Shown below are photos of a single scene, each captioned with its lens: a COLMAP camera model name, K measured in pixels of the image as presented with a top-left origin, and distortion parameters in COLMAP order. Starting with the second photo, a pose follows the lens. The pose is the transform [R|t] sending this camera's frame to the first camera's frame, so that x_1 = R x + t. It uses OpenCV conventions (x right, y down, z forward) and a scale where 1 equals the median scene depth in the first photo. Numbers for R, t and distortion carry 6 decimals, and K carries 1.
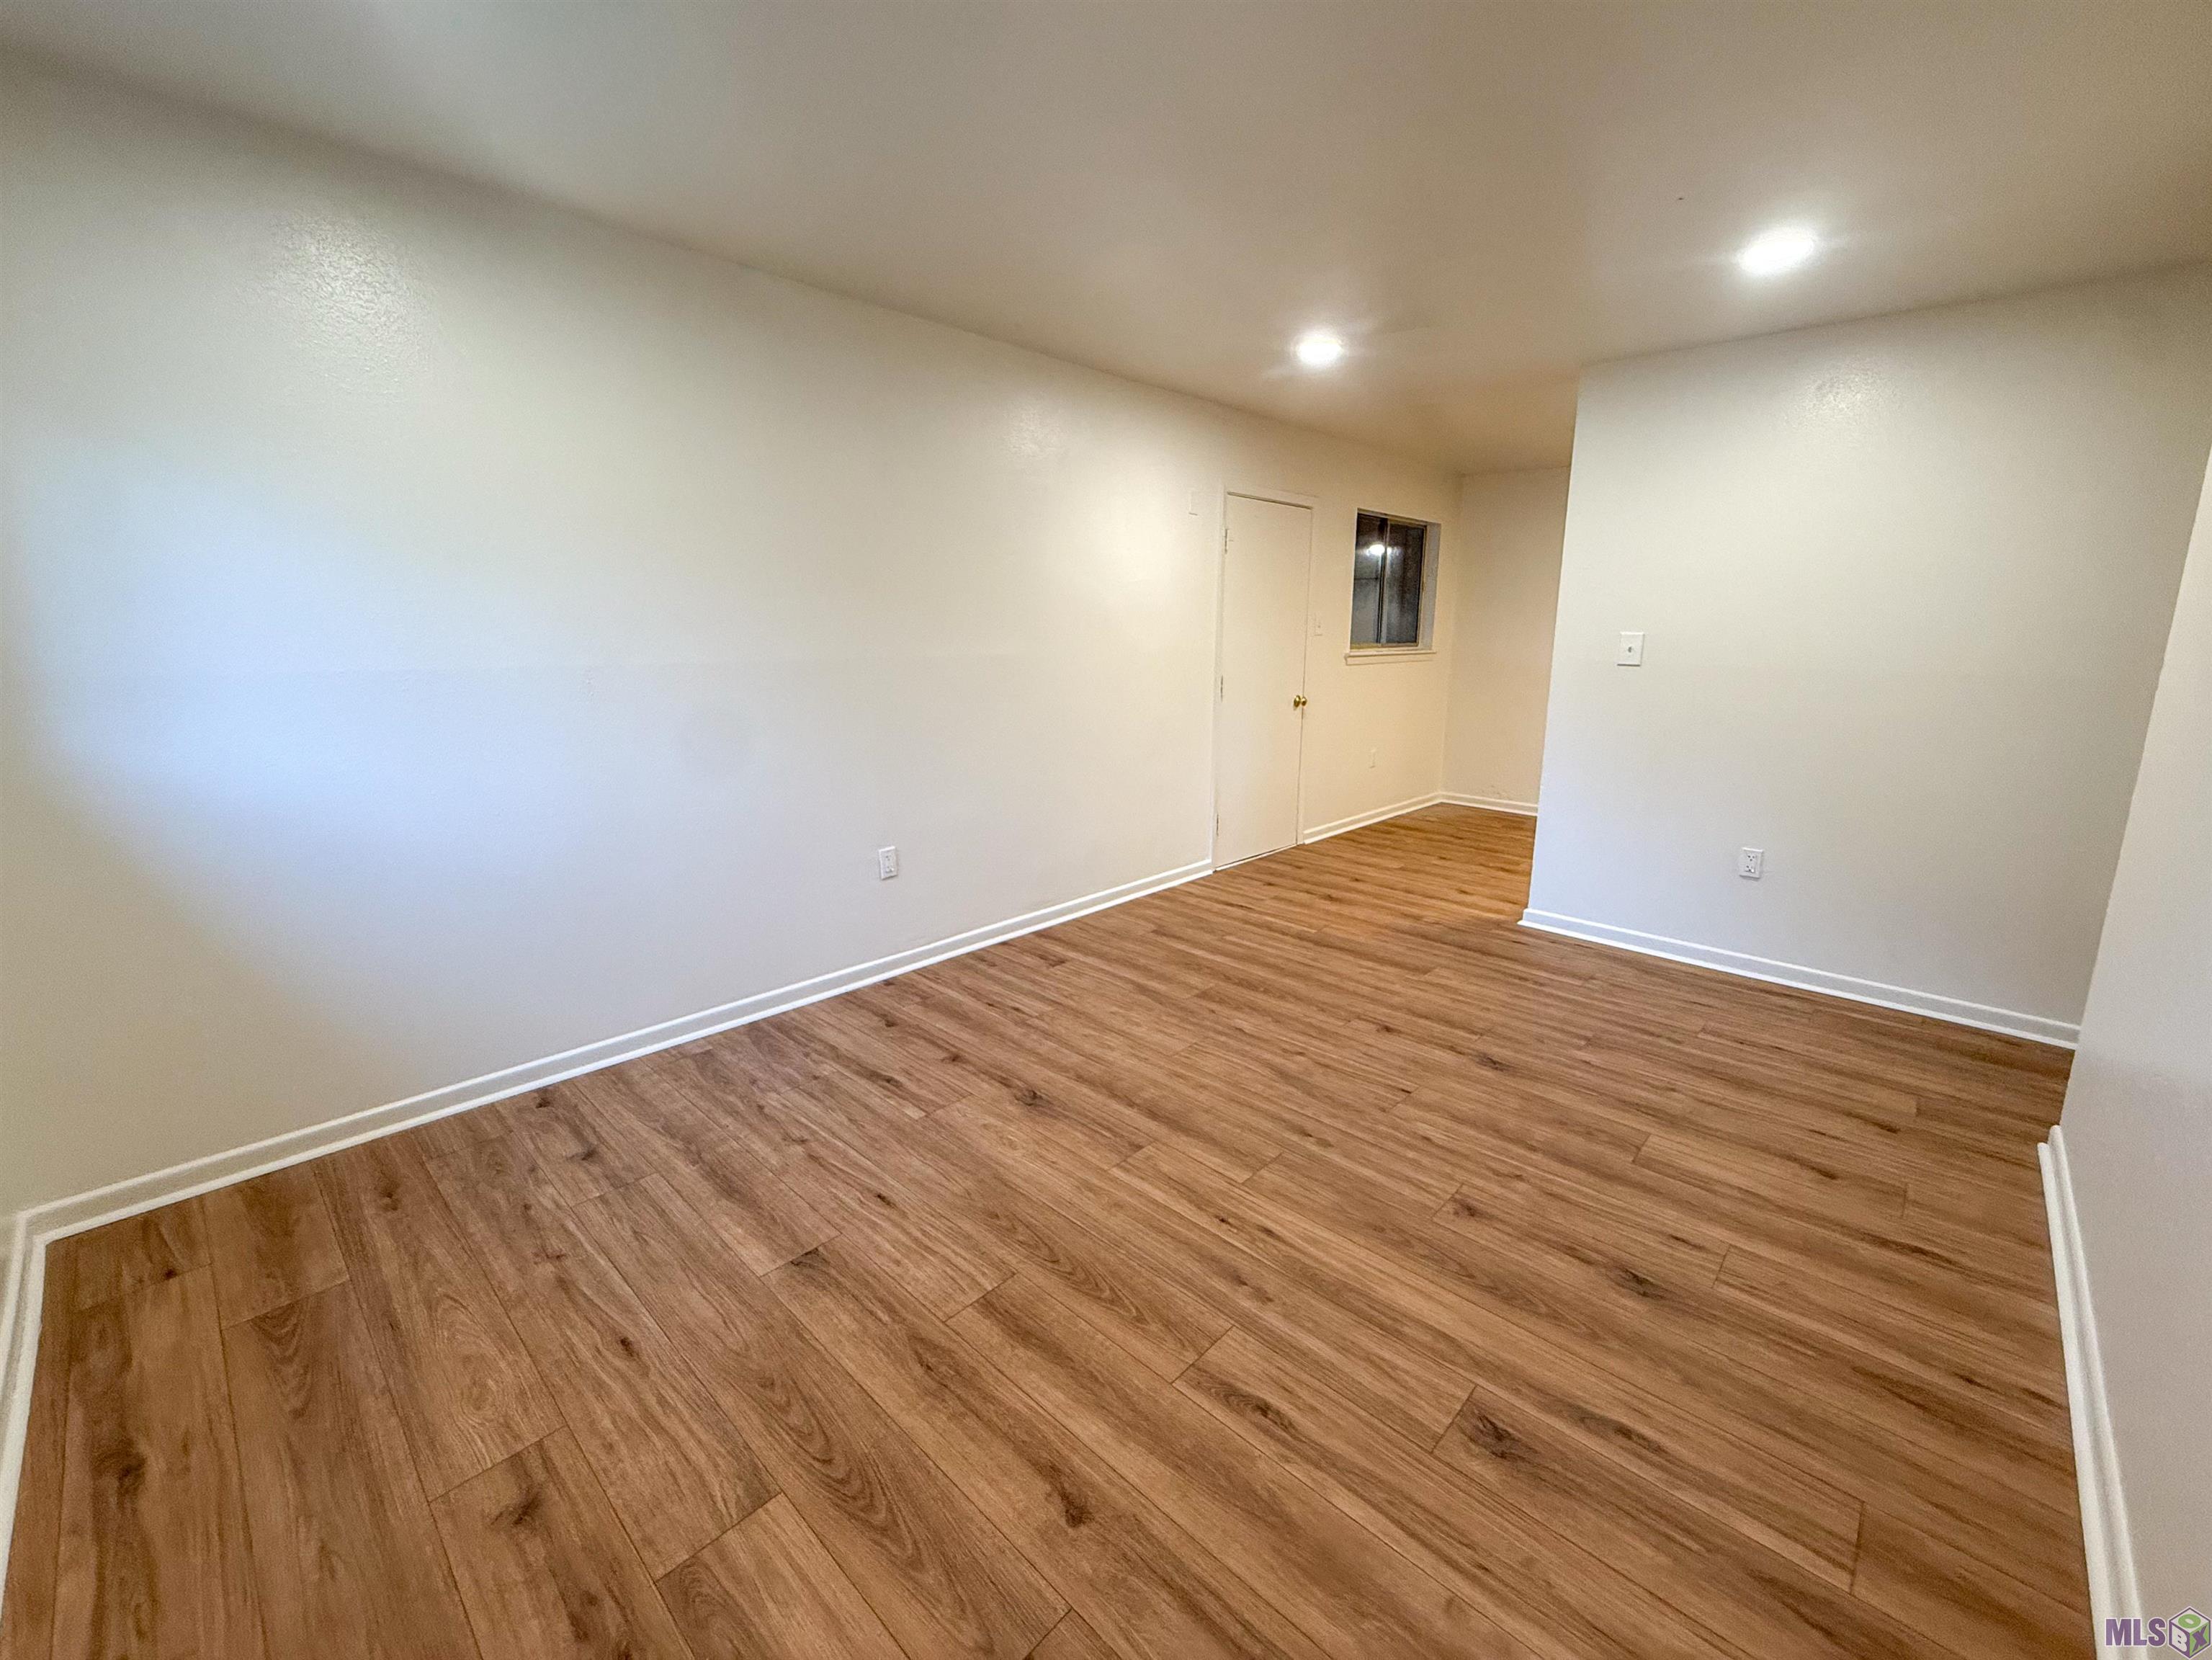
lens RADIAL K [[894.3, 0, 1106.7], [0, 894.3, 827.8], [0, 0, 1]] dist [-0.002452, -0.000089]
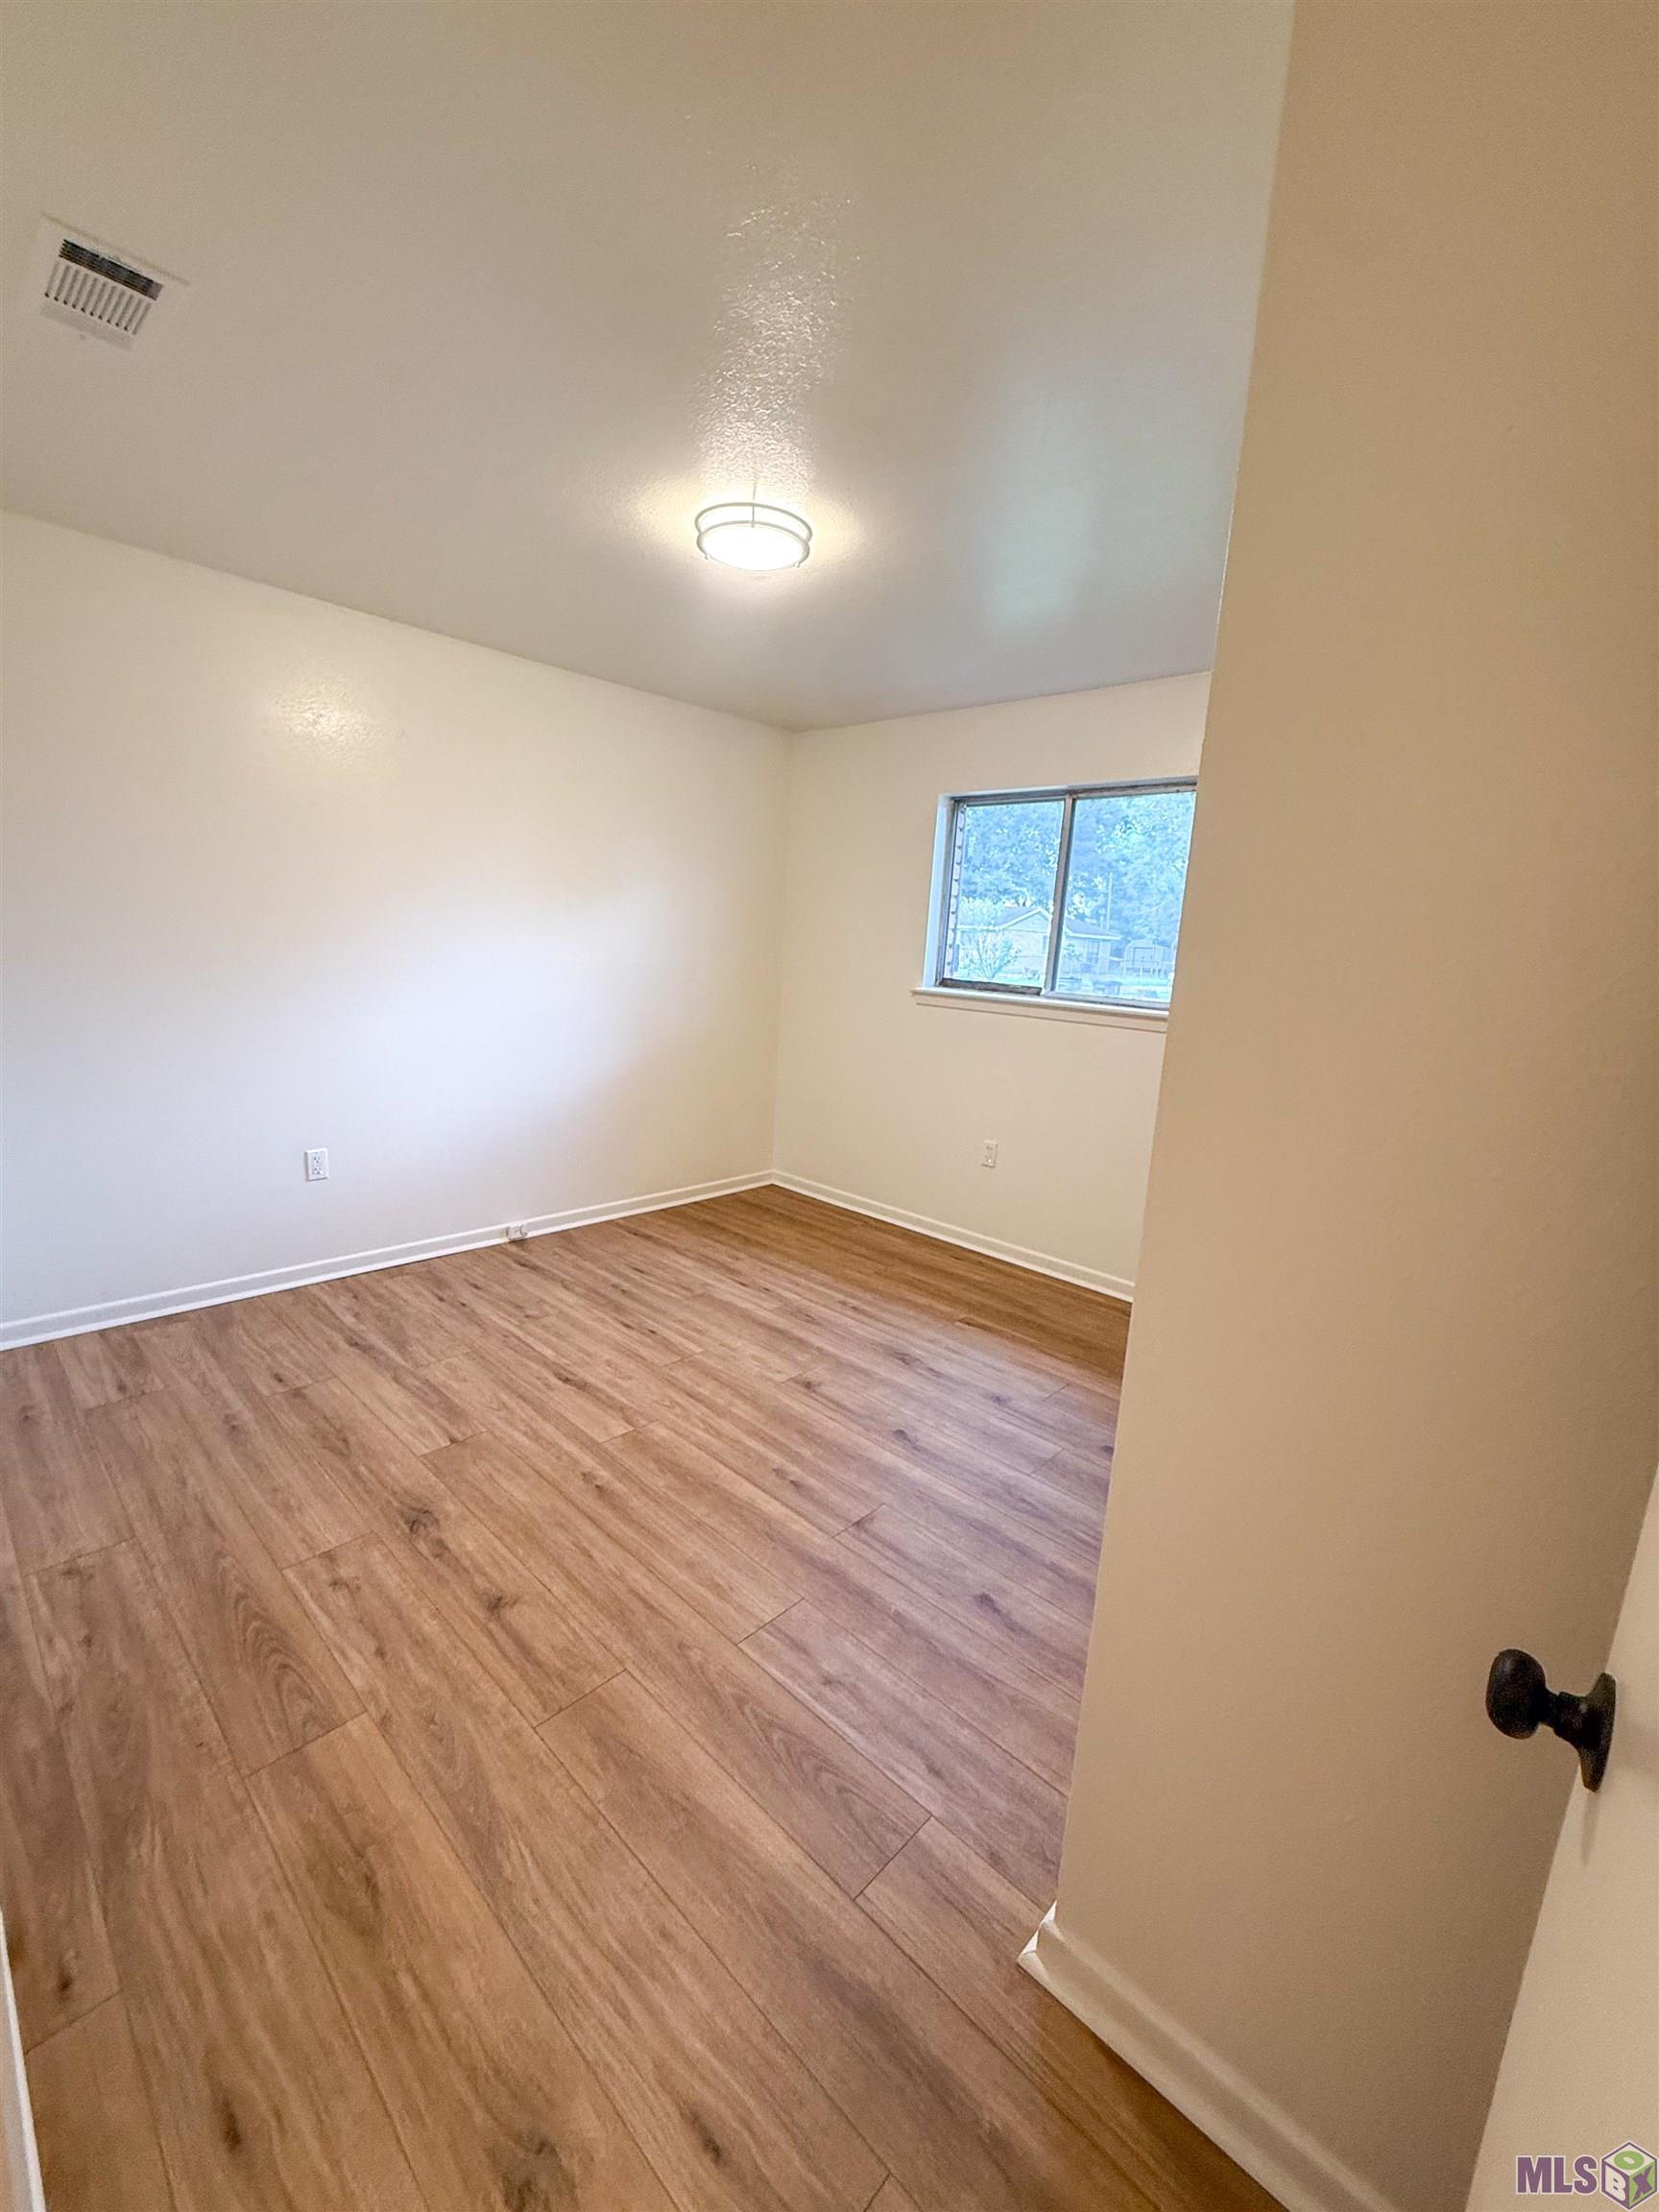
lens RADIAL K [[894.2, 0, 823.3], [0, 894.2, 1114.1], [0, 0, 1]] dist [-0.002452, -0.000089]
pose [[-0.997640, -0.066895, -0.015452, -0.960922], [-0.067192, 0.905087, 0.419885, -0.367527], [-0.014103, 0.419933, -0.907446, 1.359381]]
